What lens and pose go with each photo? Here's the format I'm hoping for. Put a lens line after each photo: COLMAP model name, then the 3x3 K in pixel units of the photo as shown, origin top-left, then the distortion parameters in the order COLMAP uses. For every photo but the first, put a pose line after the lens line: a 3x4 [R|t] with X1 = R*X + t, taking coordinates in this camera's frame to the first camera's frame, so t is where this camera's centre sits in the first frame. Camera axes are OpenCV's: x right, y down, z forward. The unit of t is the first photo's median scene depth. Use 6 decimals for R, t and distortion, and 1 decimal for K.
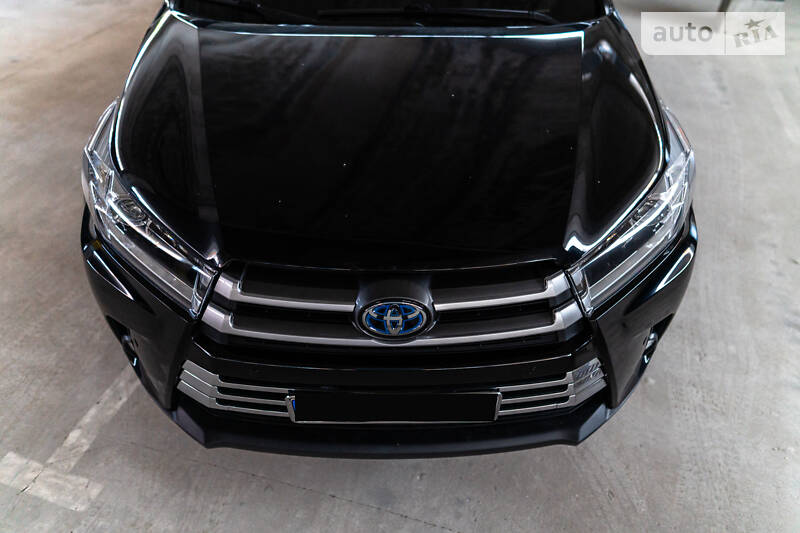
lens RADIAL K [[548.9, 0, 400.0], [0, 548.9, 266.5], [0, 0, 1]] dist [-0.000195, 0.003714]
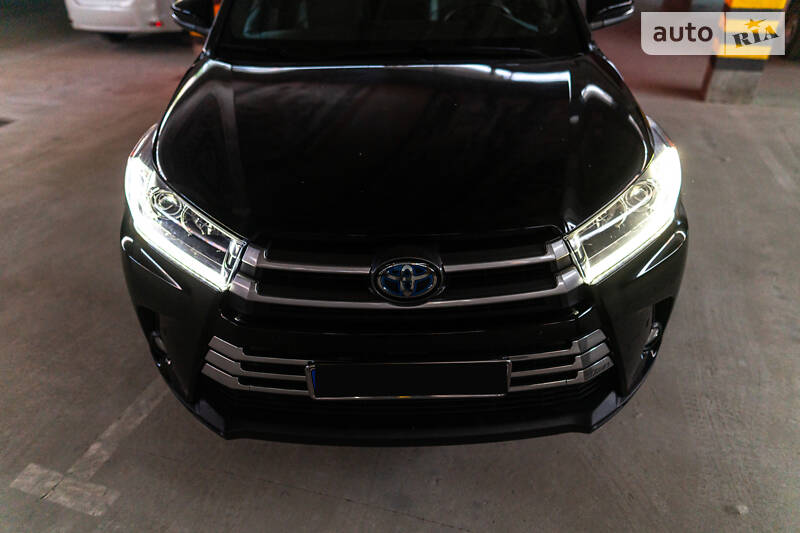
lens RADIAL K [[548.9, 0, 400.0], [0, 548.9, 266.5], [0, 0, 1]] dist [-0.000195, 0.003714]
pose [[0.999612, -0.020002, -0.019407, -0.001946], [0.016494, 0.985895, -0.166553, 0.169957], [0.022465, 0.166168, 0.985841, -0.049777]]
